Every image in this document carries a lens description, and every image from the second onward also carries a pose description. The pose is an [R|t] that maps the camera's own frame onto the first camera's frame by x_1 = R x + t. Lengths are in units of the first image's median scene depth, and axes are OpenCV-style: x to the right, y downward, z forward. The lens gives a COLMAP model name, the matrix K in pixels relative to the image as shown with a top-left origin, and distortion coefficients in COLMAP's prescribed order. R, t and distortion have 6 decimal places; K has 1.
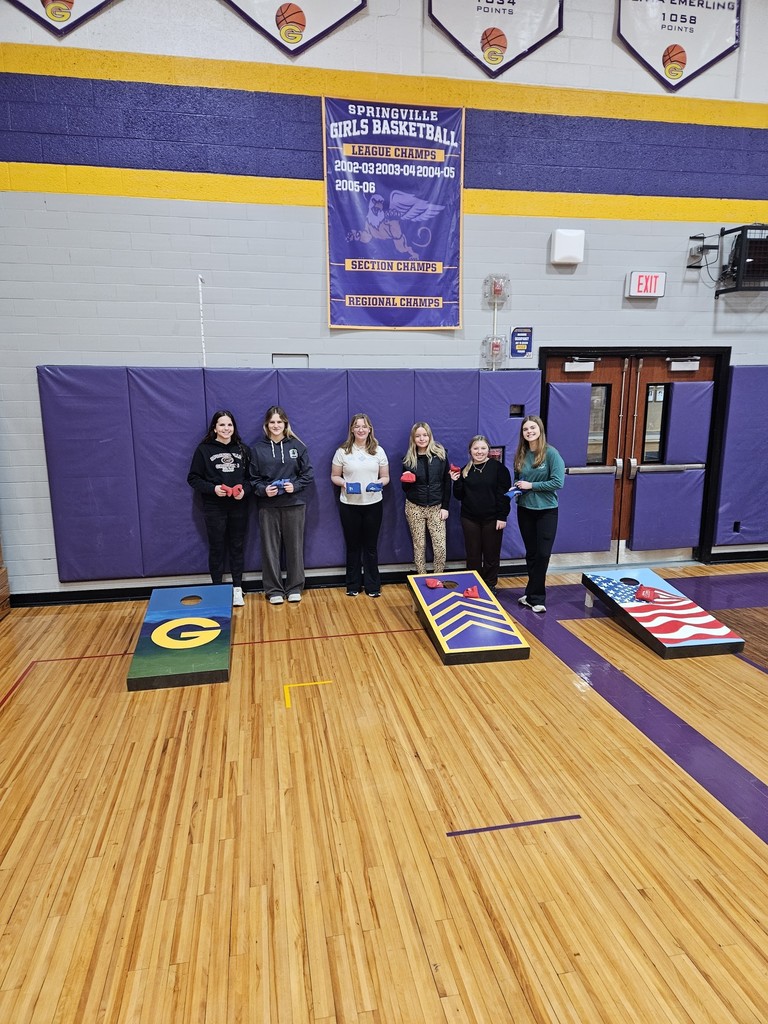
lens RADIAL K [[684.5, 0, 391.1], [0, 684.5, 518.2], [0, 0, 1]] dist [0.078190, -0.060594]
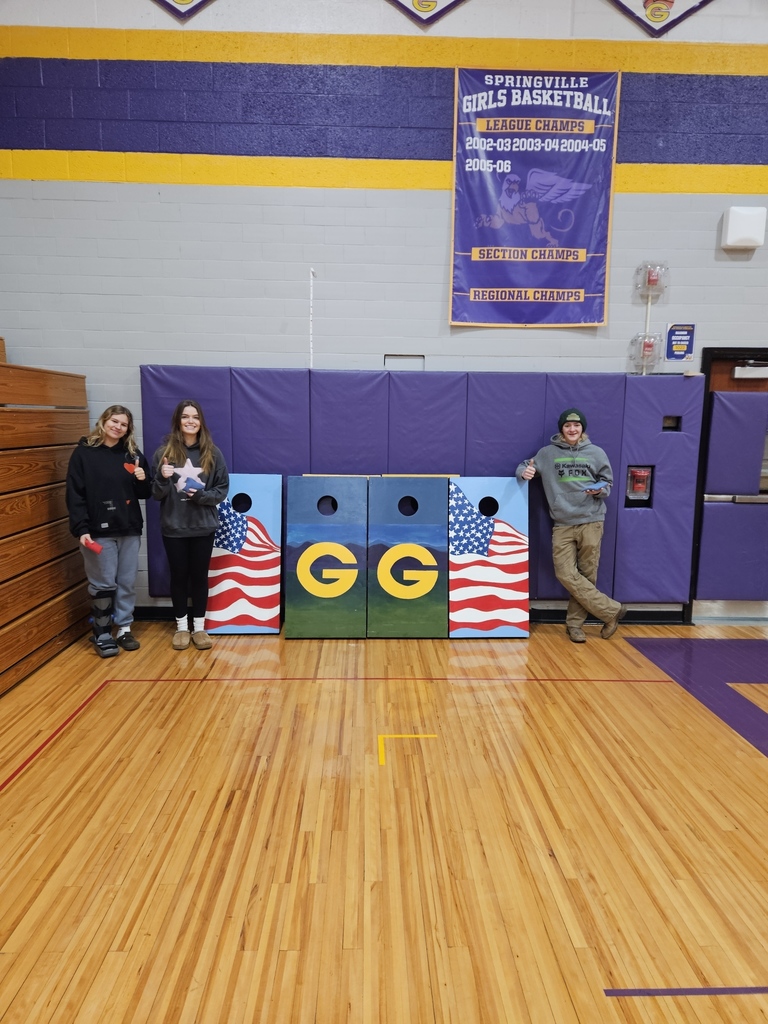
lens RADIAL K [[684.5, 0, 379.8], [0, 684.5, 517.8], [0, 0, 1]] dist [0.078190, -0.060594]
pose [[0.984532, 0.039221, -0.170758, -0.018490], [-0.049408, 0.997218, -0.055822, 0.024029], [0.168093, 0.063395, 0.983731, 0.136871]]
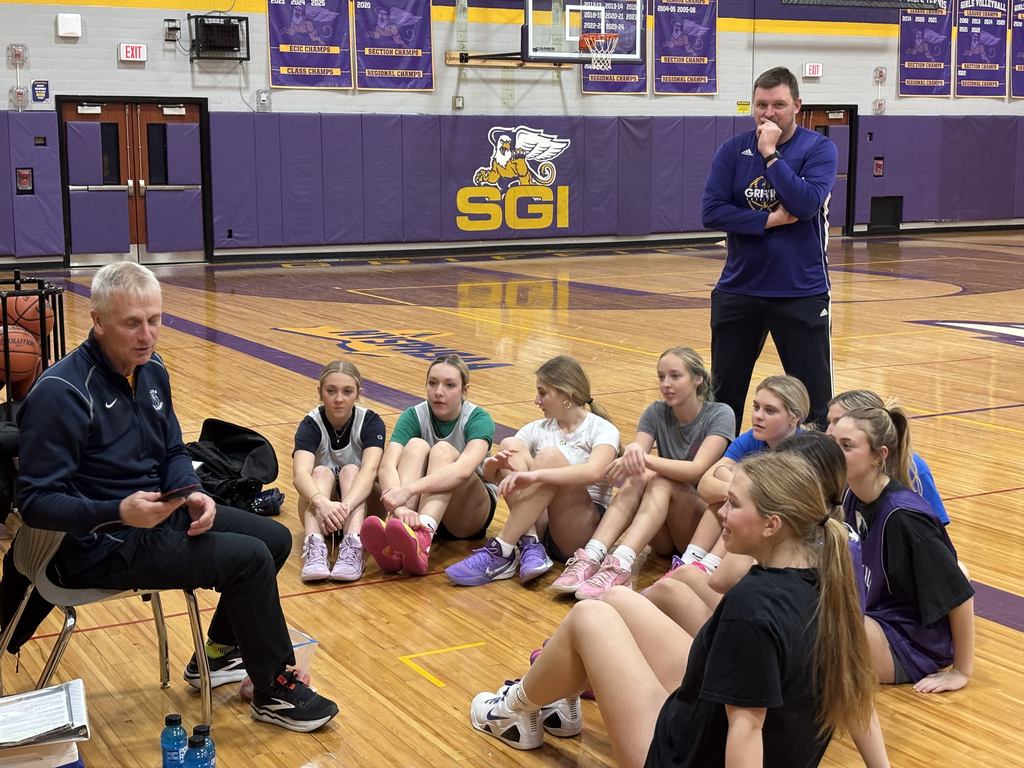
lens RADIAL K [[1511.9, 0, 513.6], [0, 1511.9, 388.3], [0, 0, 1]] dist [-0.009199, 0.000000]
pose [[0.956738, -0.042832, 0.287782, 0.218975], [0.057808, 0.997369, -0.043741, 0.562744], [-0.285151, 0.058485, 0.956697, -2.281693]]
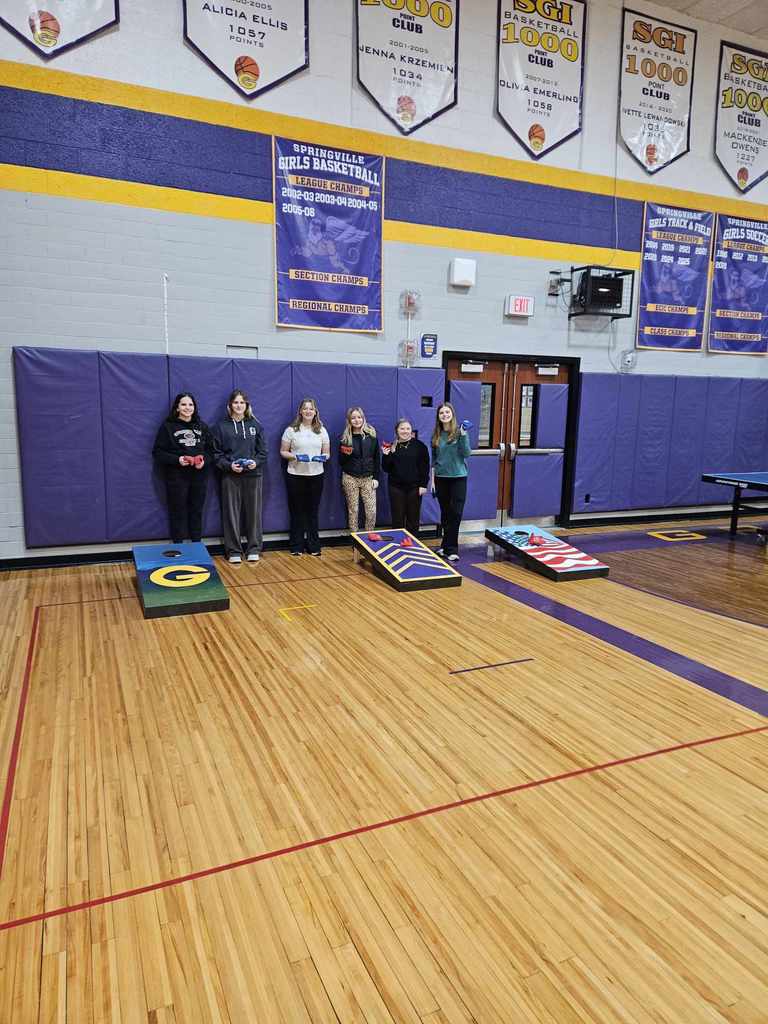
lens RADIAL K [[684.5, 0, 387.7], [0, 684.5, 507.0], [0, 0, 1]] dist [0.078190, -0.060594]
pose [[0.973519, -0.013316, 0.228219, -0.182623], [0.023164, 0.998910, -0.040524, 0.087276], [-0.227431, 0.044738, 0.972766, -0.178801]]
